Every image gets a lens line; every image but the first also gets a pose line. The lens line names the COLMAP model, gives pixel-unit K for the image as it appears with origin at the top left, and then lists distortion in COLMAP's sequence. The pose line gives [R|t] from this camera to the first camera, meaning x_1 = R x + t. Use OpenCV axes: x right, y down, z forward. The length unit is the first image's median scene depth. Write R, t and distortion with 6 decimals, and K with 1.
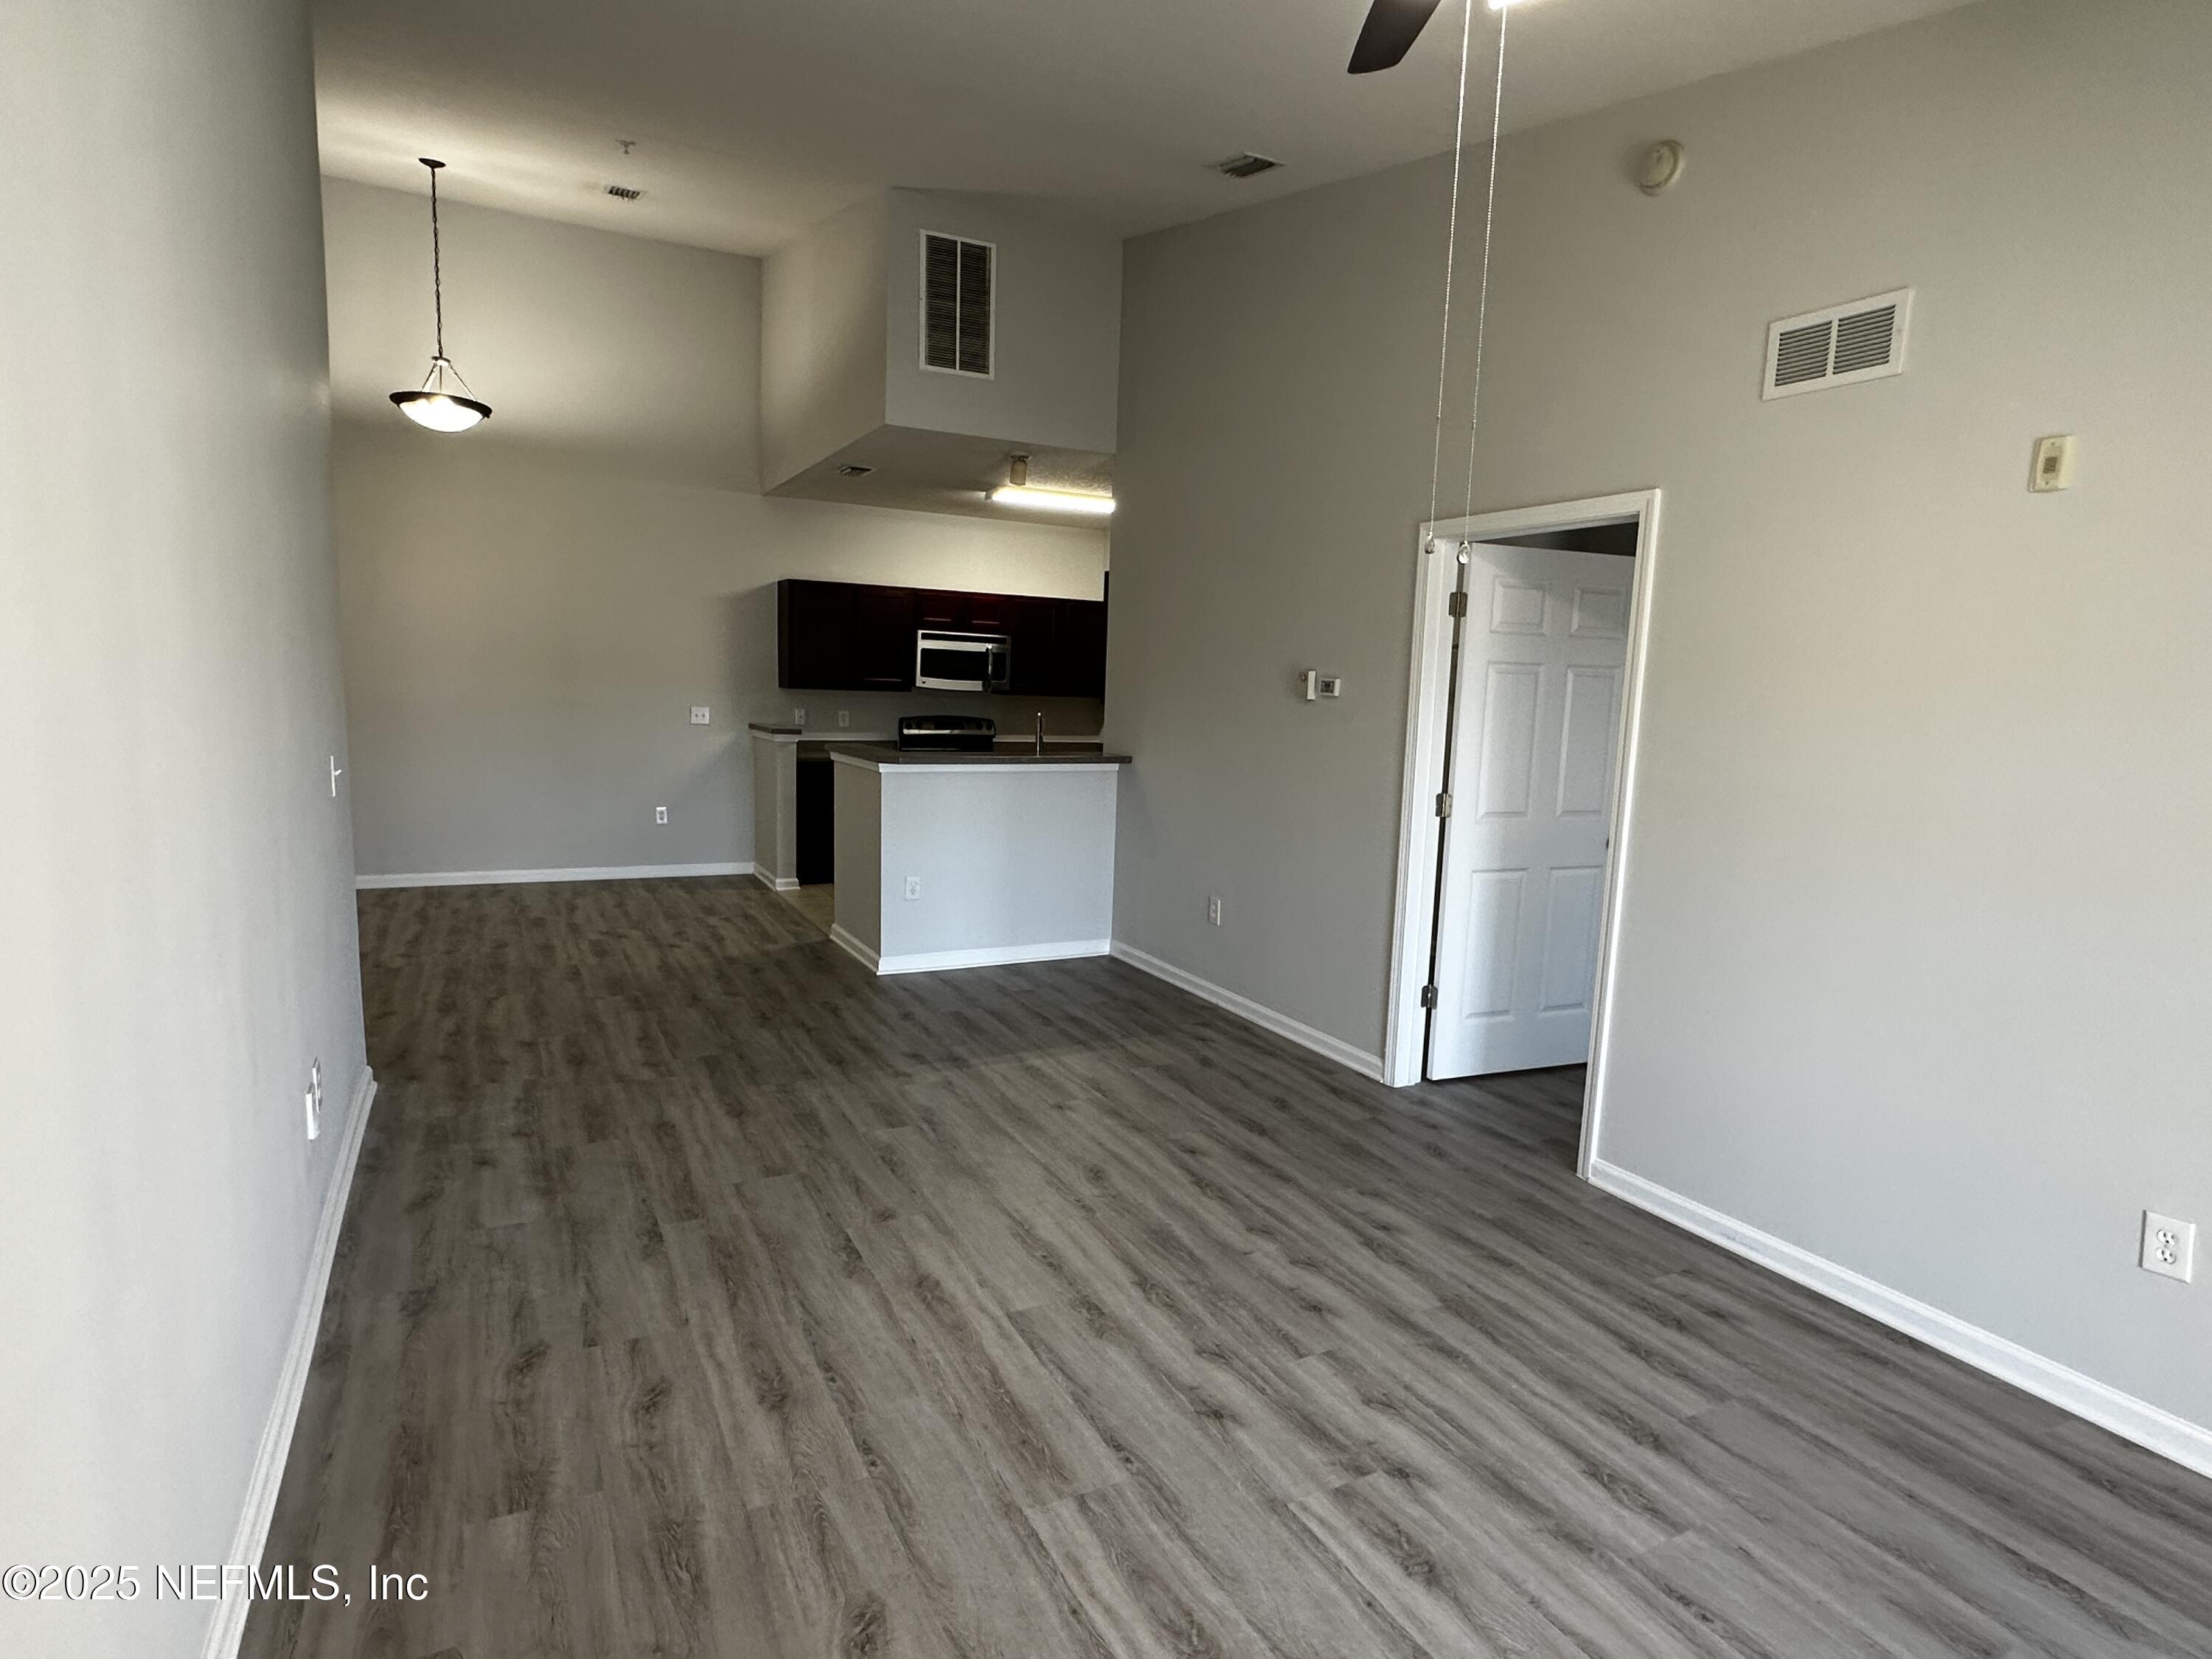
lens RADIAL K [[1187.2, 0, 1096.0], [0, 1187.2, 838.3], [0, 0, 1]] dist [-0.001060, 0.000348]
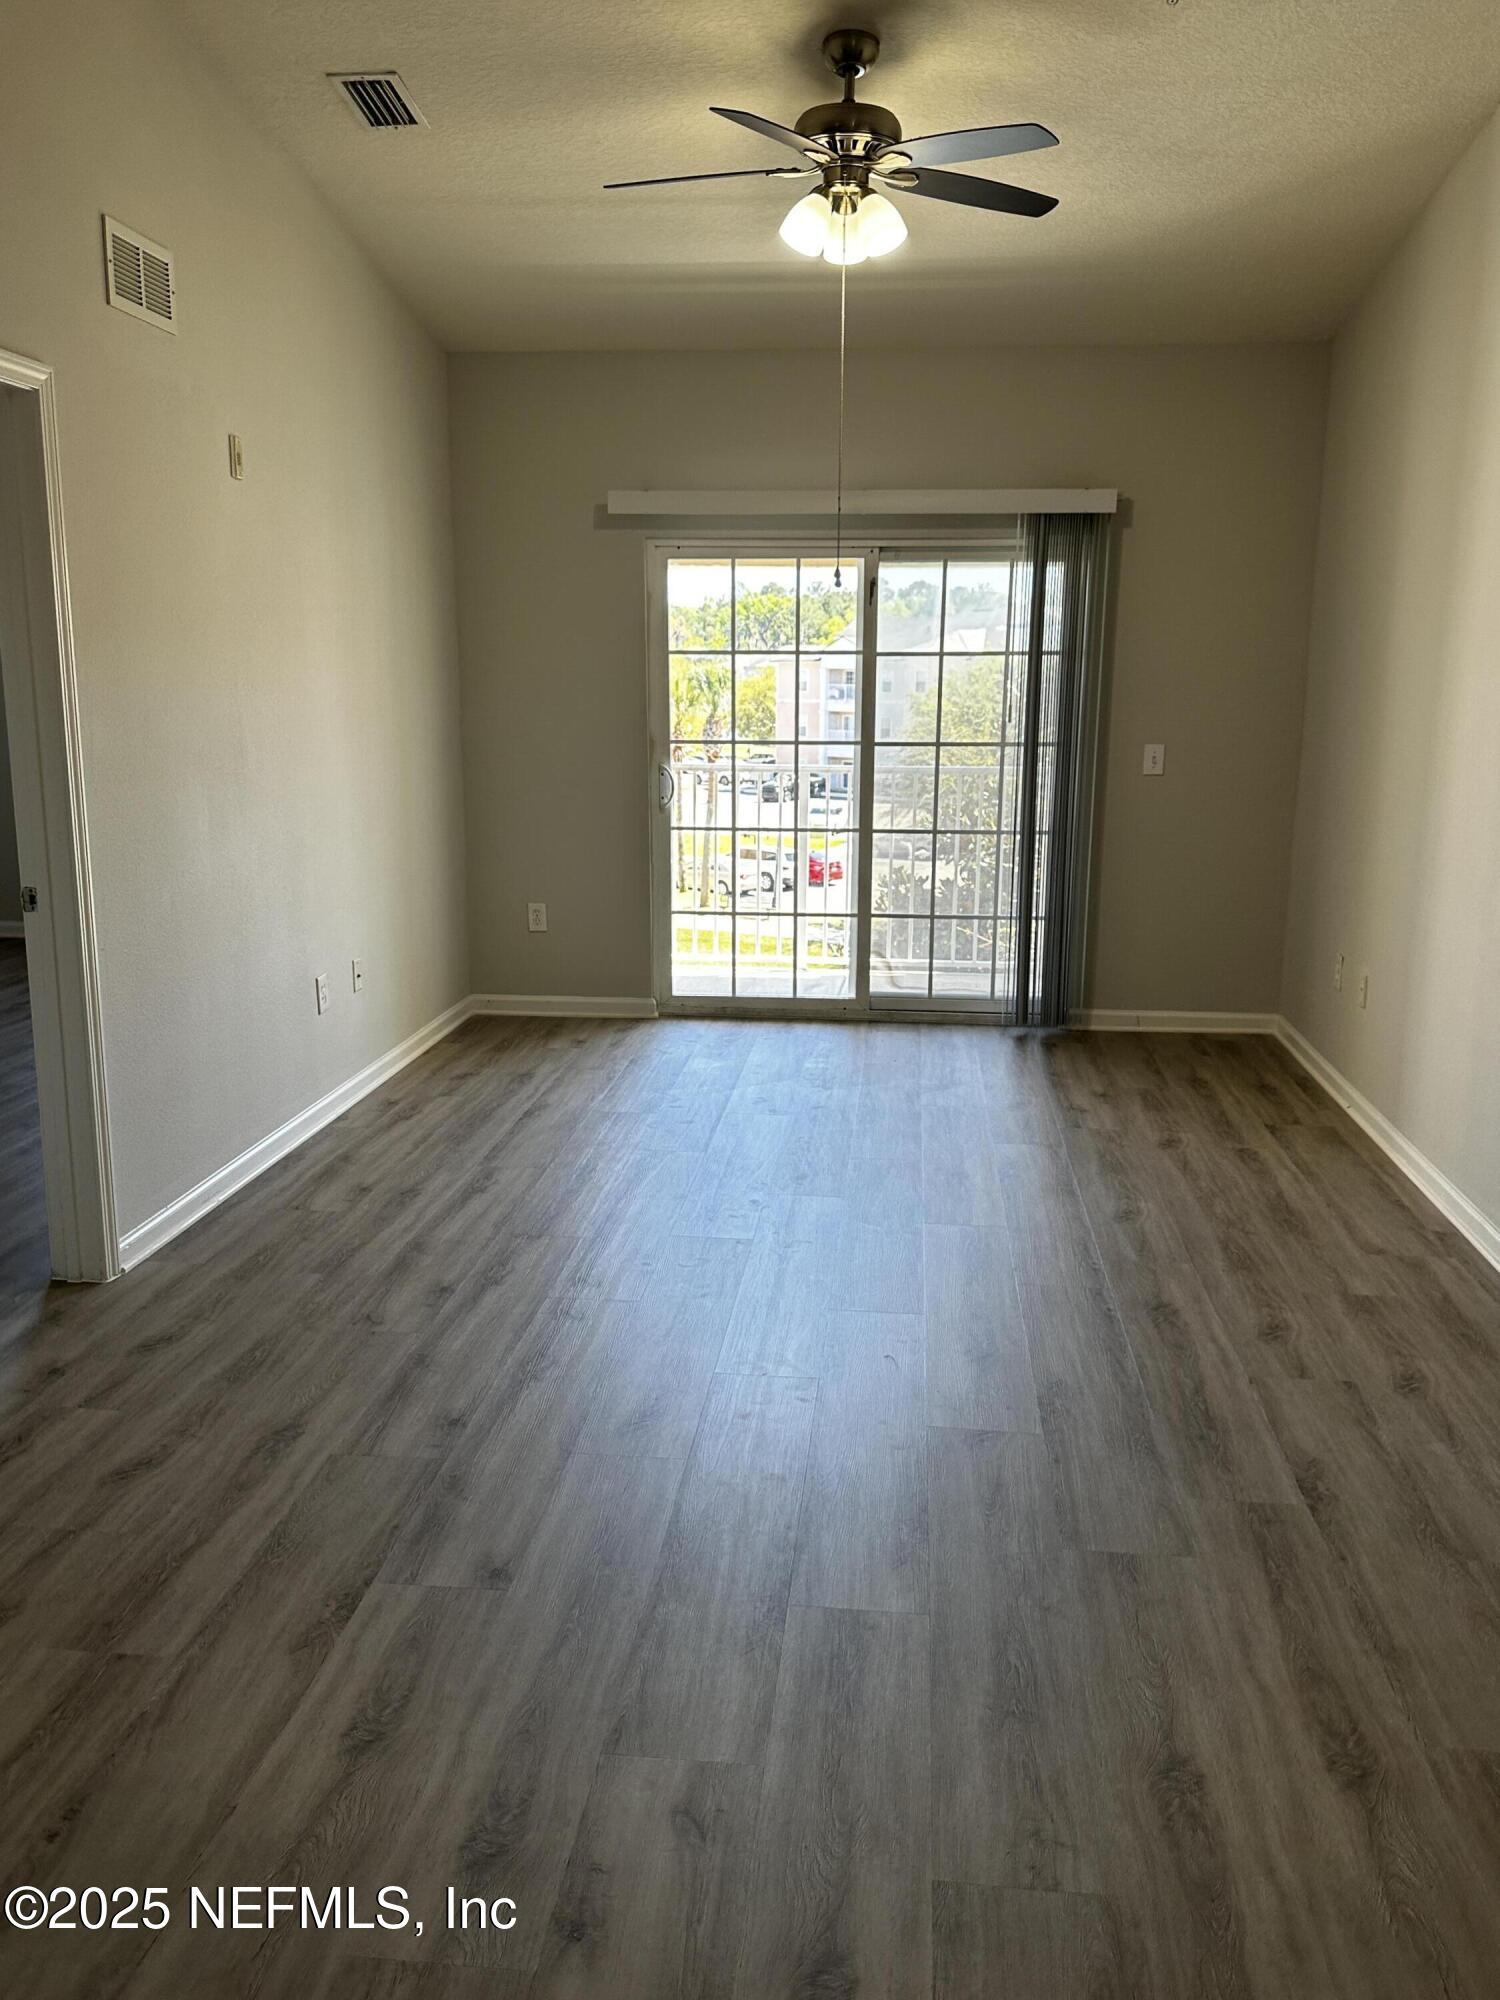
lens RADIAL K [[1553.1, 0, 751.0], [0, 1553.1, 1005.6], [0, 0, 1]] dist [0.202820, -0.440681]
pose [[-0.836435, -0.151157, 0.526809, -0.517591], [0.037363, 0.943252, 0.329969, -0.236313], [-0.546791, 0.295680, -0.783322, 1.729974]]
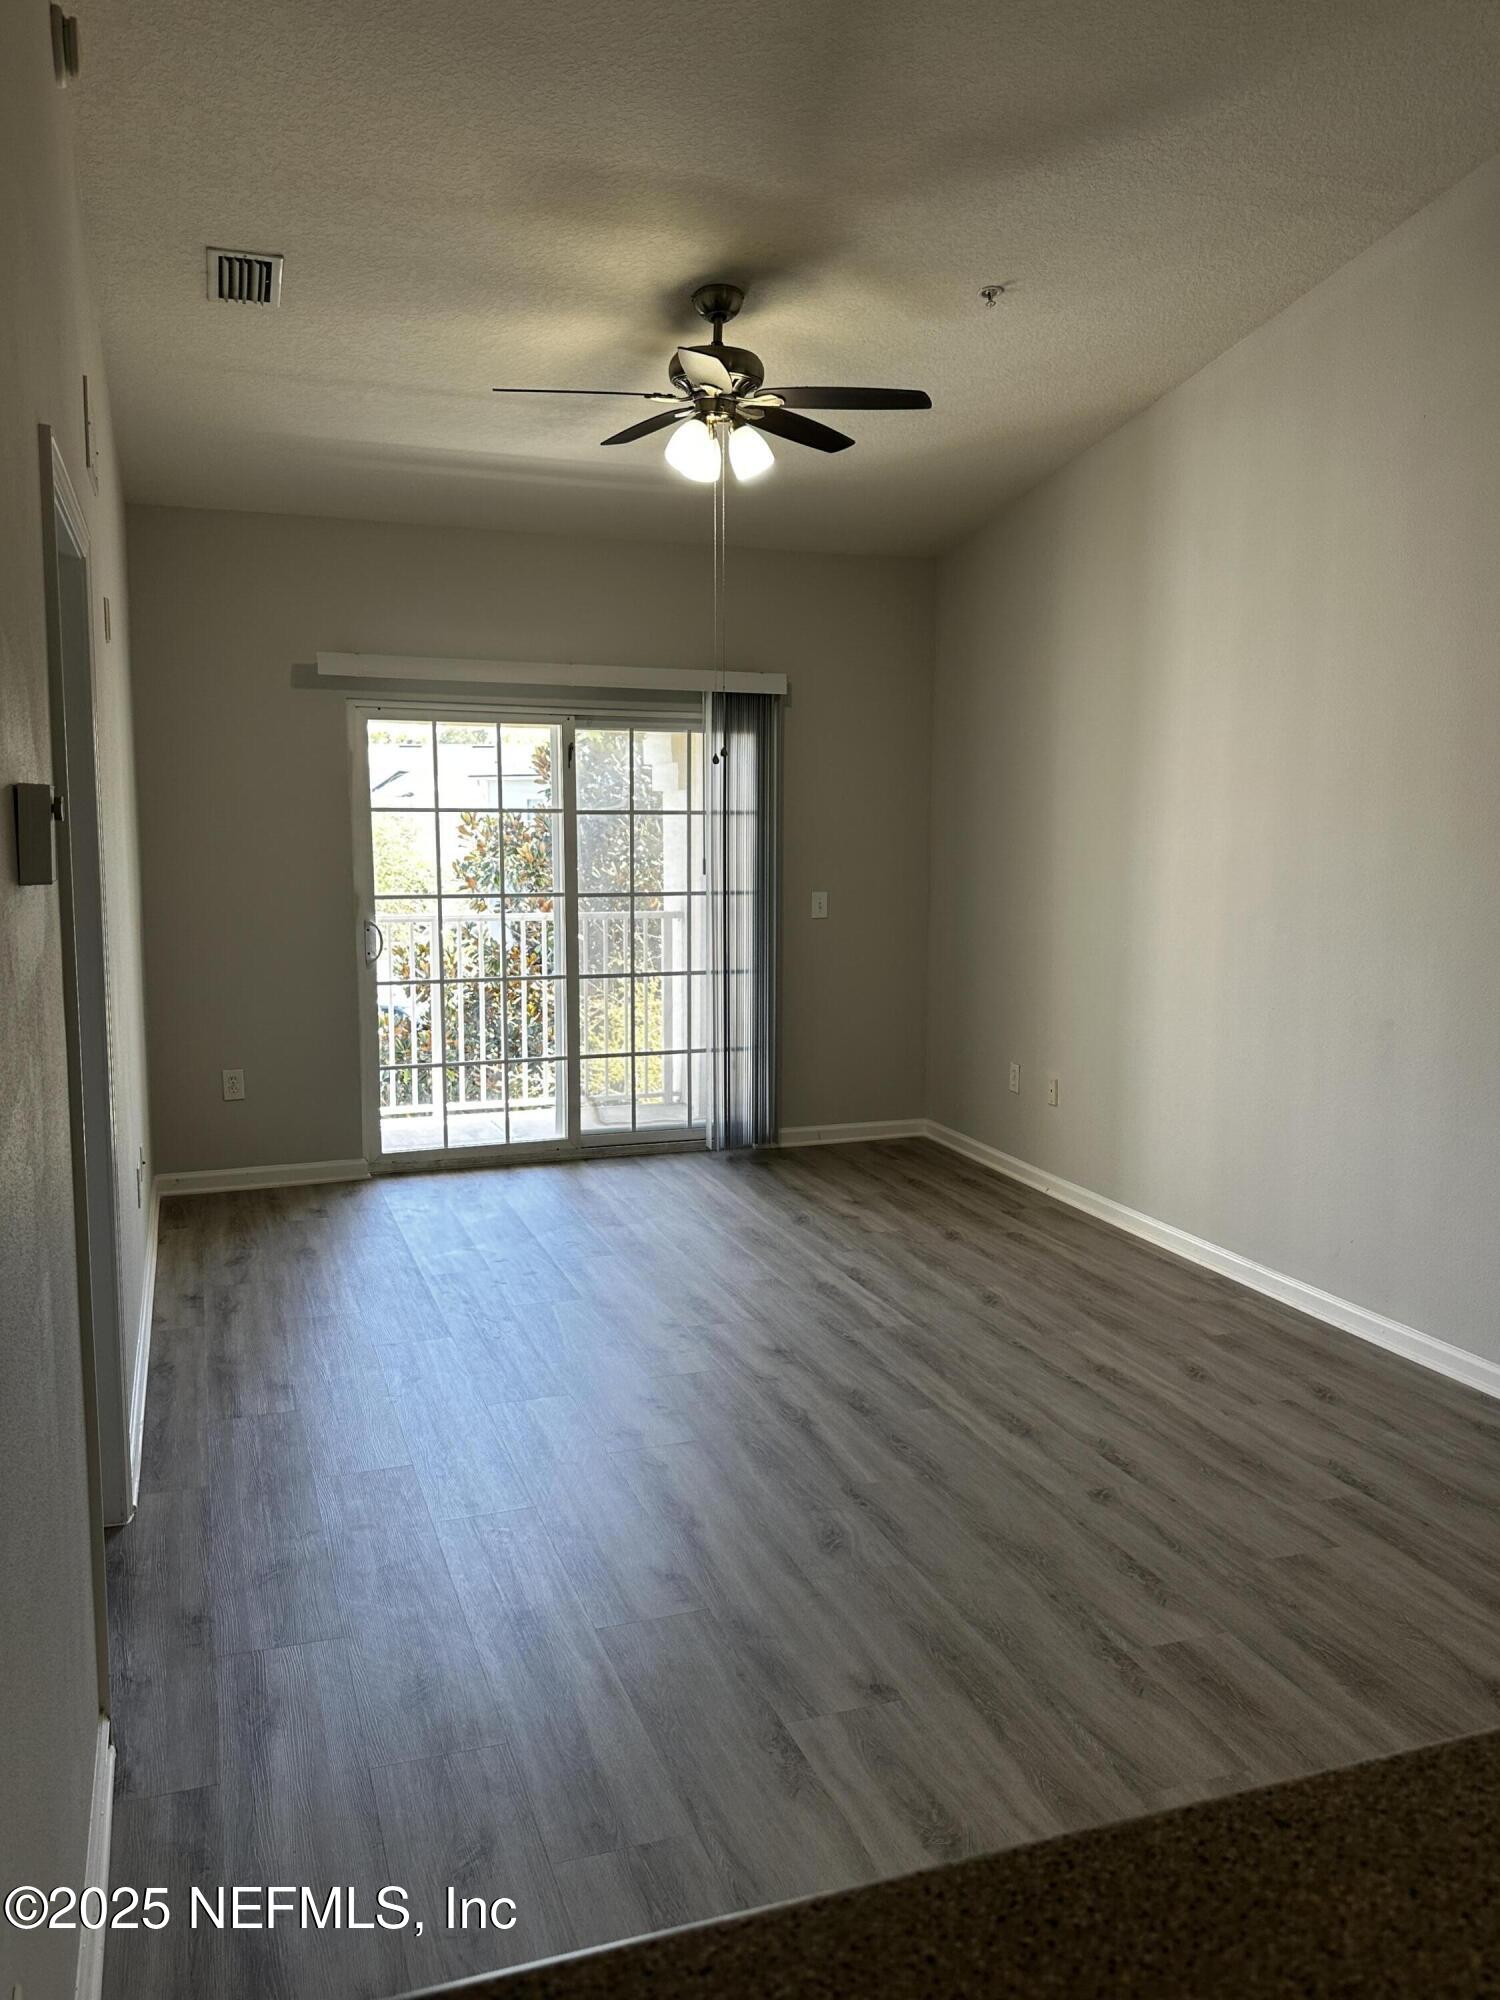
lens RADIAL K [[1553.1, 0, 751.0], [0, 1553.1, 1005.6], [0, 0, 1]] dist [0.202820, -0.440681]
pose [[-0.990143, -0.053420, 0.129474, -0.062172], [-0.018983, 0.967062, 0.253830, -0.279979], [-0.138769, 0.248871, -0.958544, 1.995265]]
